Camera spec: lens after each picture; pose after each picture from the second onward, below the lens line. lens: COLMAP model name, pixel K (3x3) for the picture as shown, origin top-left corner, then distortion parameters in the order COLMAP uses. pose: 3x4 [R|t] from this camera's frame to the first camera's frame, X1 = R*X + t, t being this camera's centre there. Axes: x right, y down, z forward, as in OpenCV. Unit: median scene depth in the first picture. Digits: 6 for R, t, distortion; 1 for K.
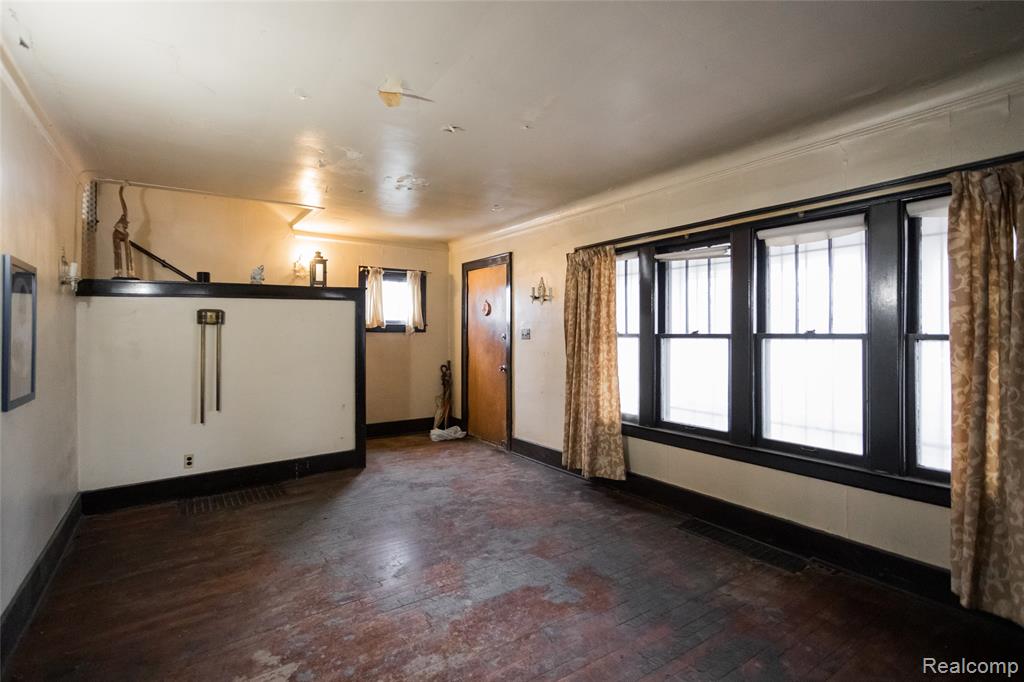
lens RADIAL K [[479.5, 0, 514.6], [0, 479.5, 331.7], [0, 0, 1]] dist [0.004030, -0.000898]
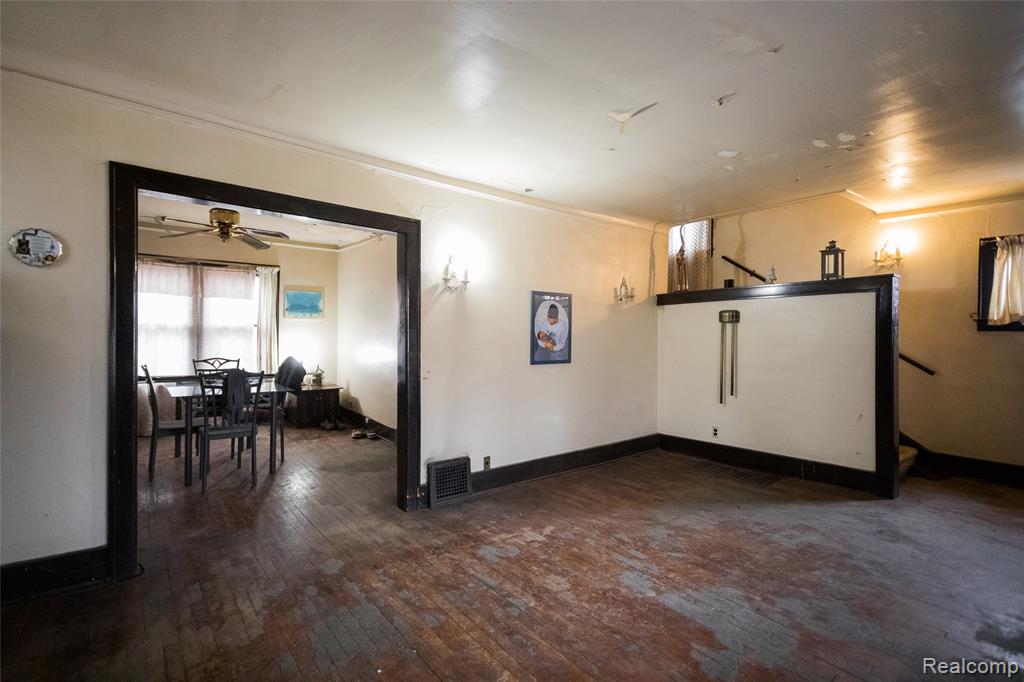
lens RADIAL K [[479.5, 0, 516.1], [0, 479.5, 337.5], [0, 0, 1]] dist [0.004030, -0.000898]
pose [[0.076046, 0.013370, -0.997015, 0.777834], [-0.006605, 0.999895, 0.012905, 0.014365], [0.997082, 0.005604, 0.076126, 0.567973]]
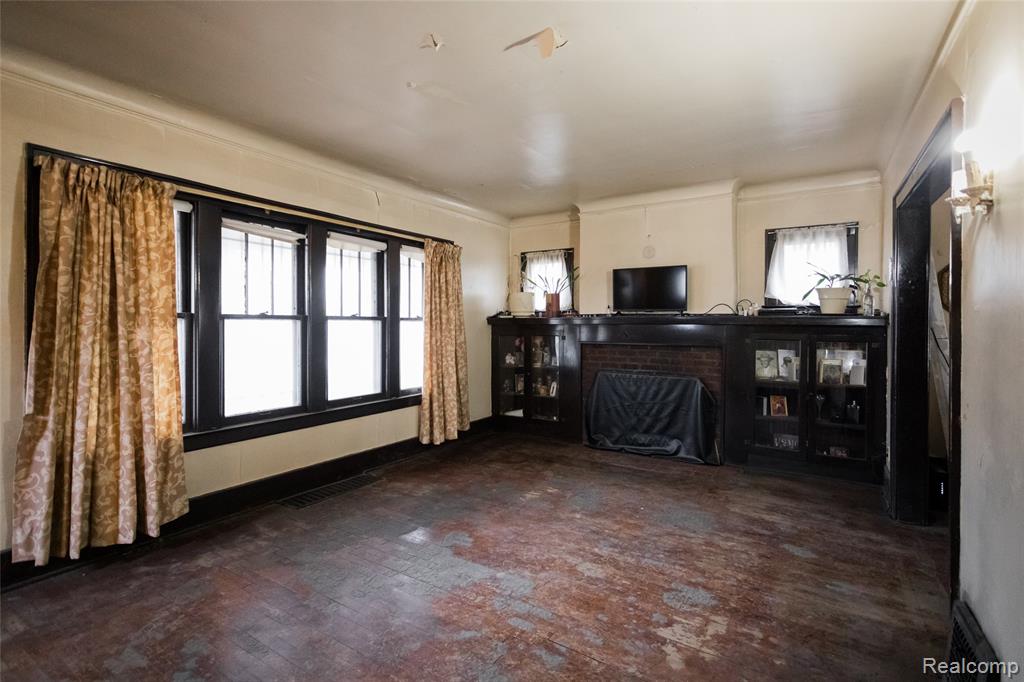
lens RADIAL K [[479.5, 0, 501.1], [0, 479.5, 326.5], [0, 0, 1]] dist [0.004030, -0.000898]
pose [[-0.364395, -0.006475, 0.931222, -0.929842], [-0.008883, 0.999954, 0.003477, 0.027957], [-0.931202, -0.007005, -0.364436, 1.222348]]
